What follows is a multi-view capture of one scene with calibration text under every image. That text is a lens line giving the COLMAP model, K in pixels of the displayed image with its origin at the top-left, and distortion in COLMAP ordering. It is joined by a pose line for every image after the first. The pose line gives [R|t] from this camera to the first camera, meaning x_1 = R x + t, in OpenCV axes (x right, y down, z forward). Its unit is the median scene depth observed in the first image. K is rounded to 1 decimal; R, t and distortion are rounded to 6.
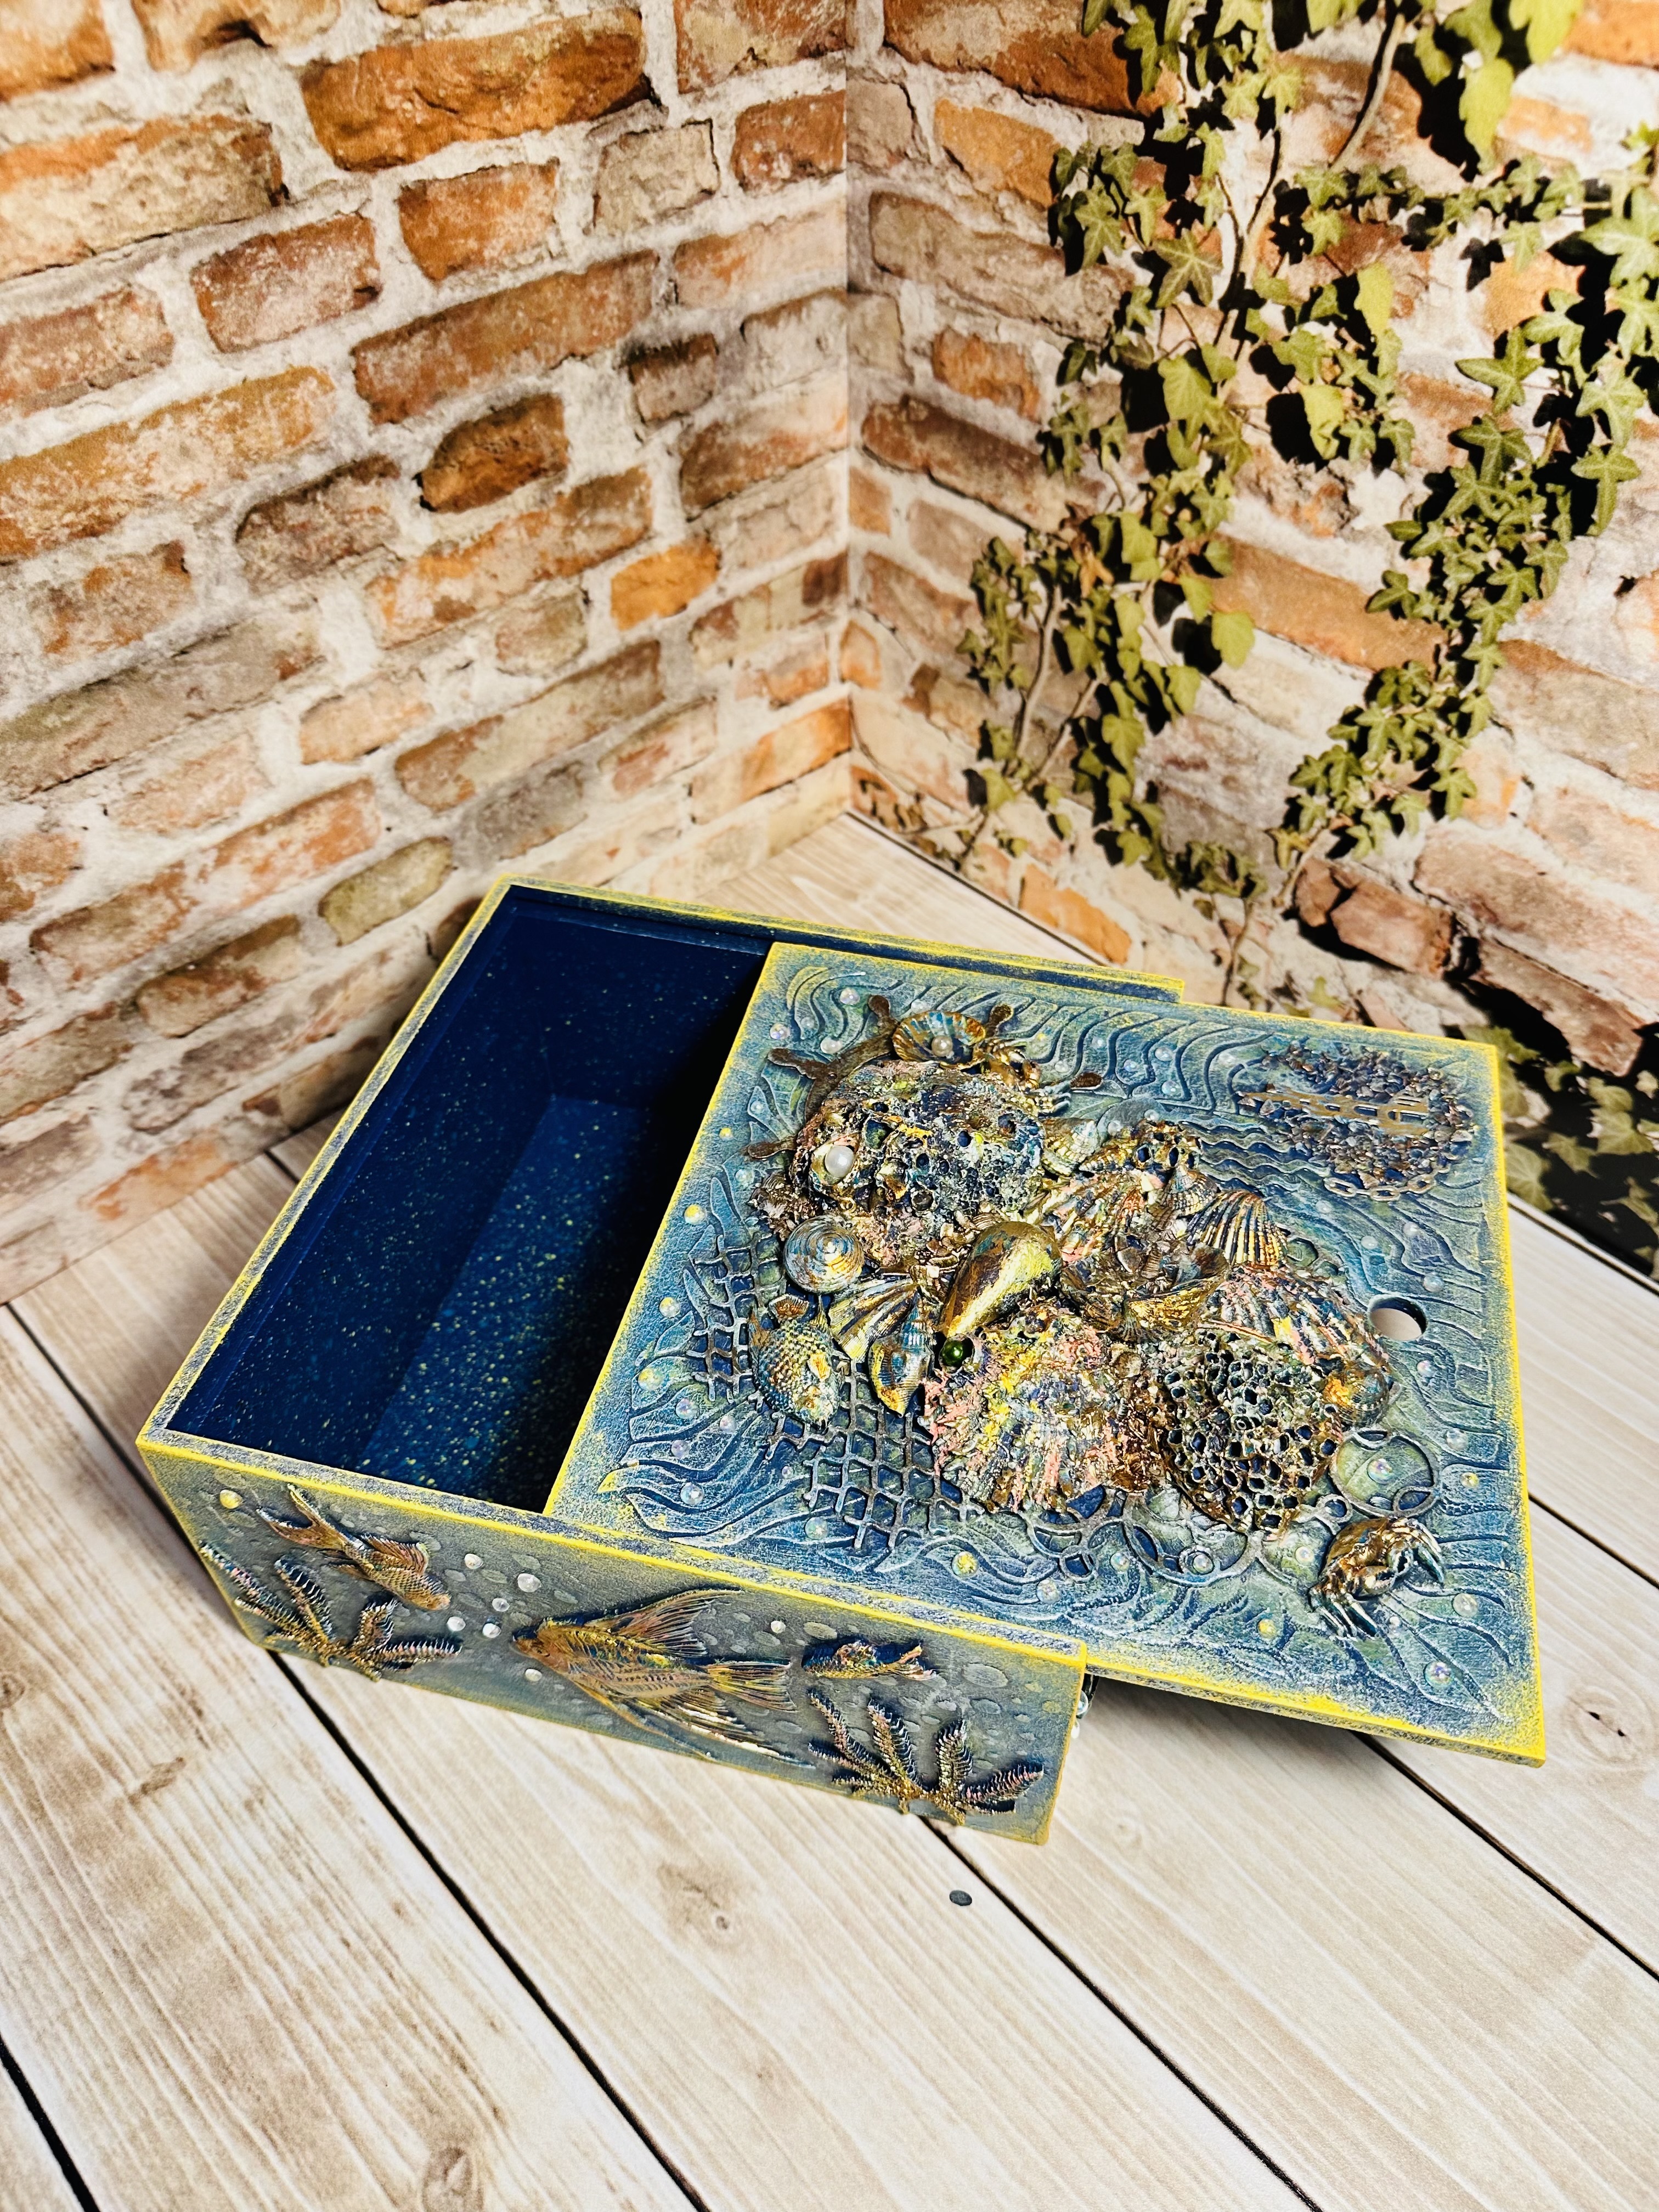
lens RADIAL K [[1638.1, 0, 833.3], [0, 1638.1, 1114.6], [0, 0, 1]] dist [0.042491, -0.117482]
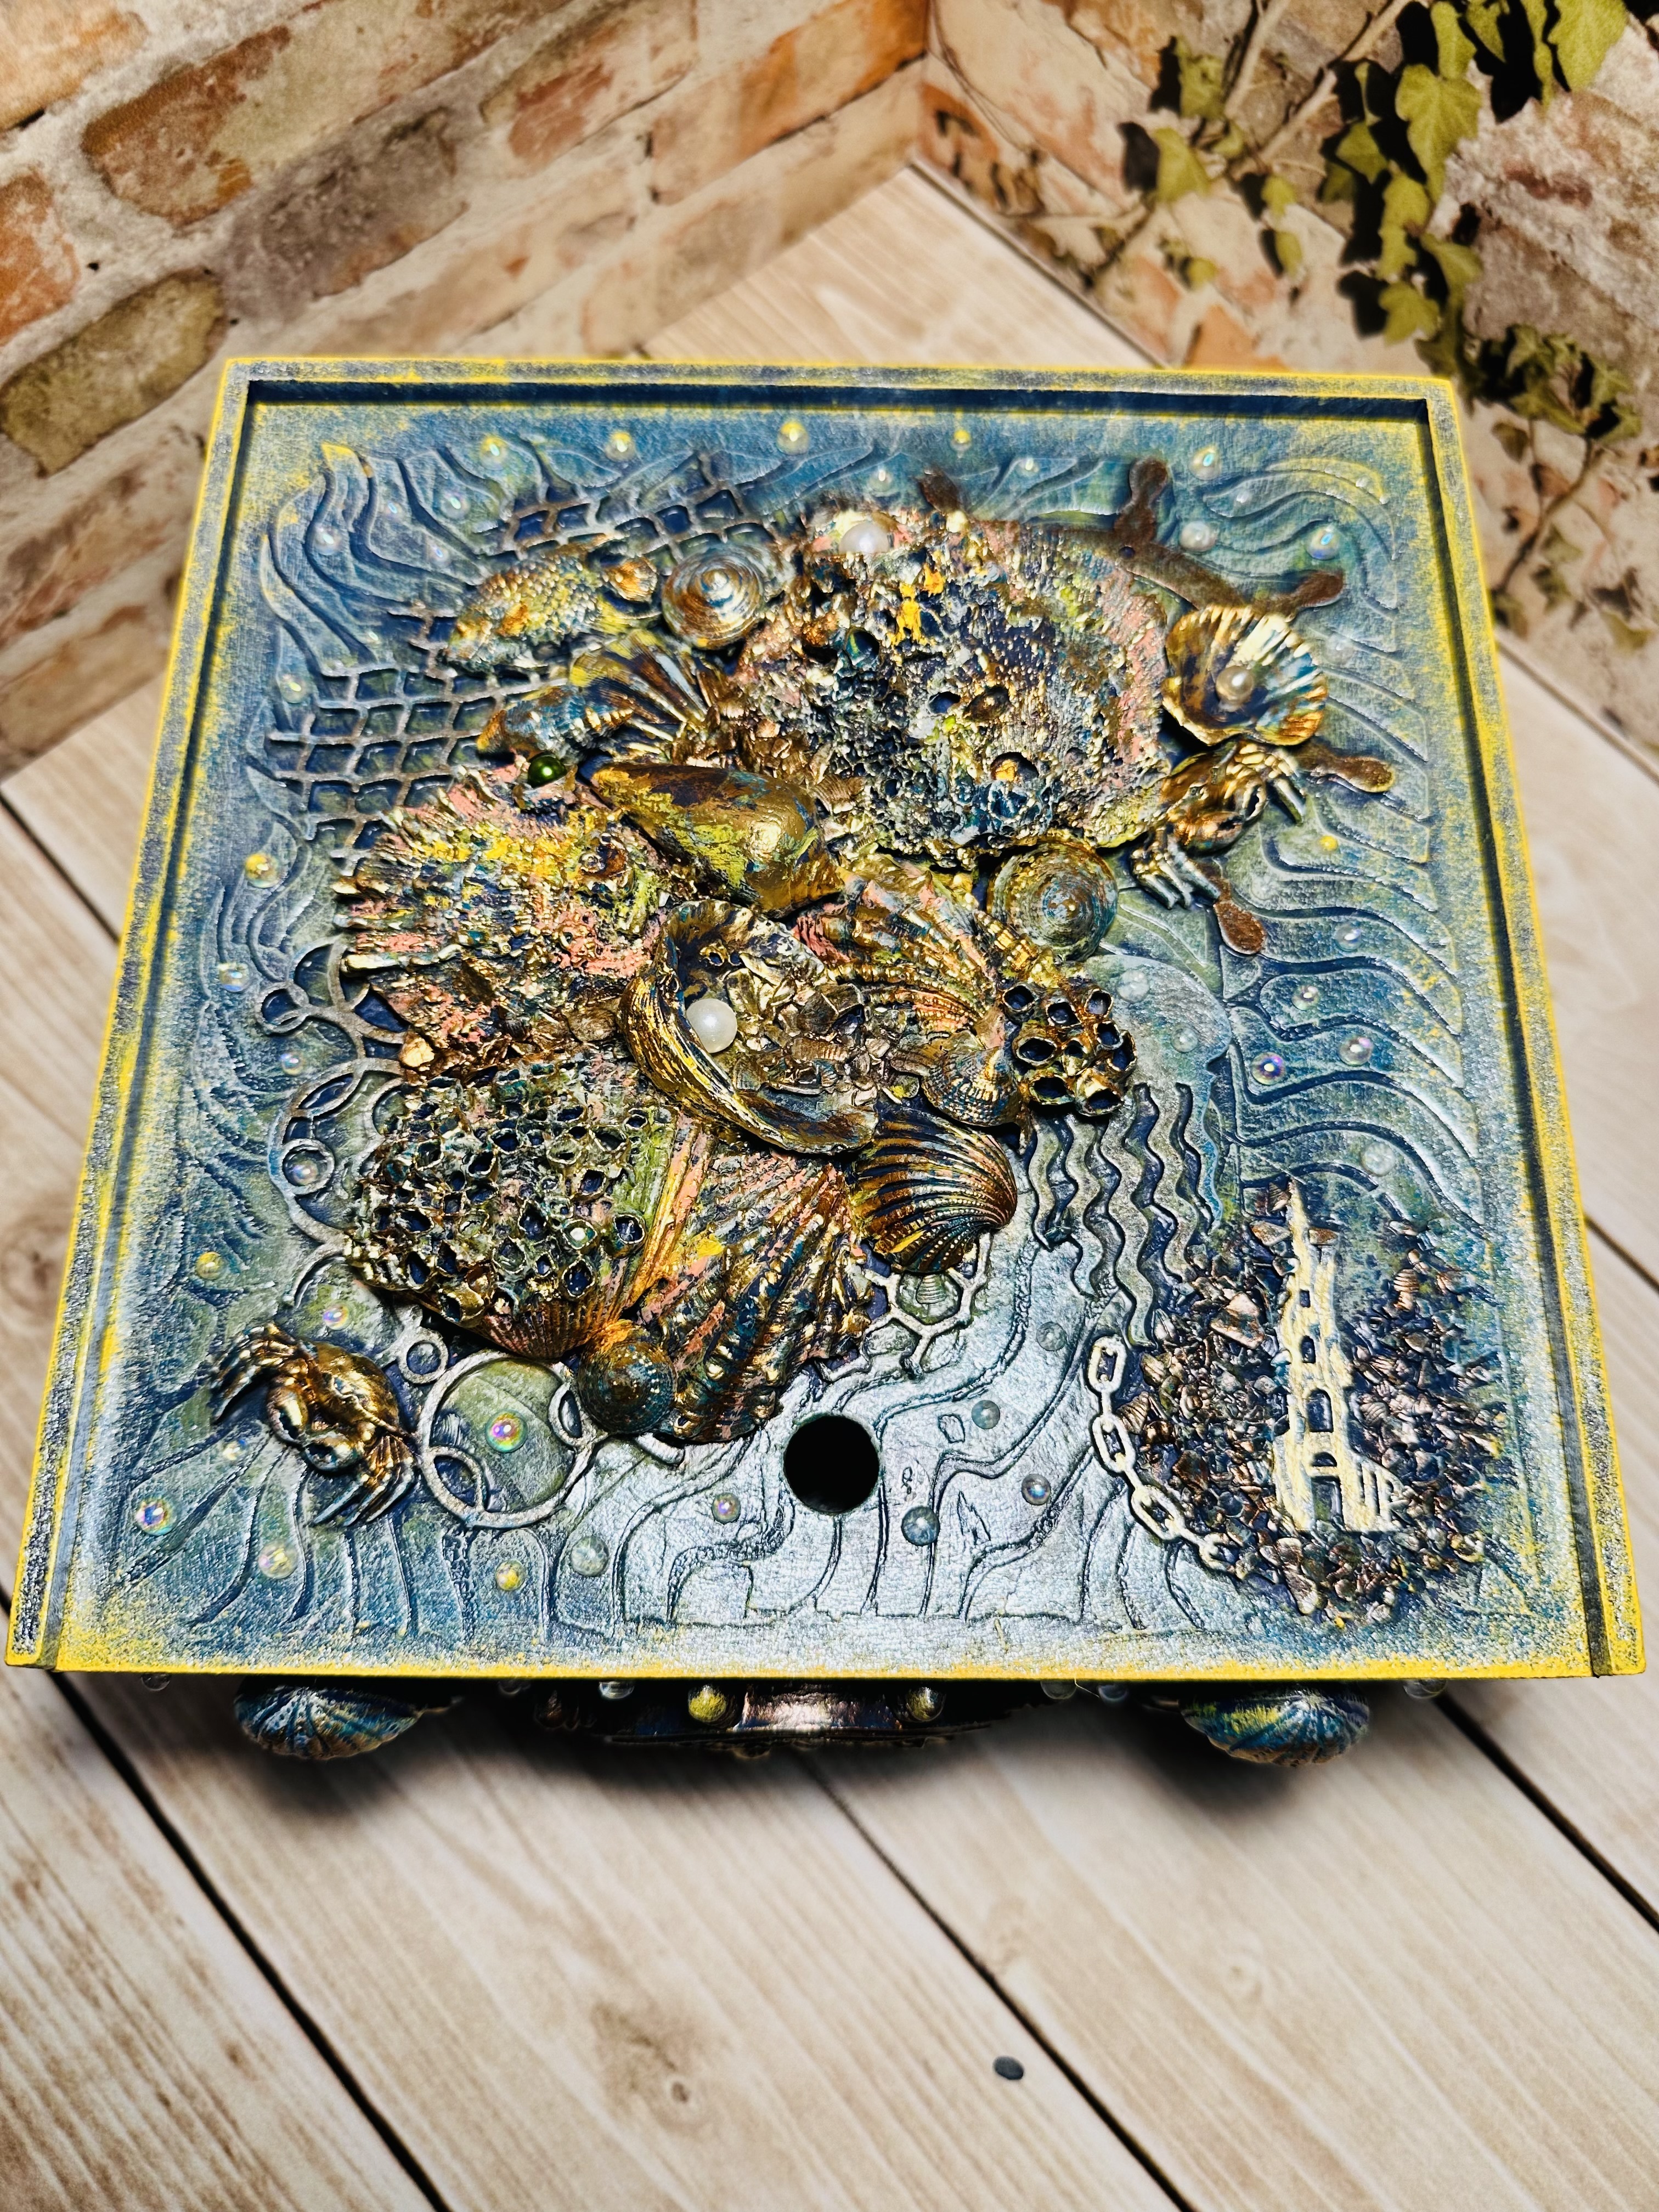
lens RADIAL K [[1676.6, 0, 838.2], [0, 1676.6, 1103.9], [0, 0, 1]] dist [-0.075213, 0.041949]
pose [[0.999108, 0.039378, 0.015267, -0.020979], [-0.042164, 0.909059, 0.414530, -0.169443], [0.002445, -0.414803, 0.909908, 0.420627]]
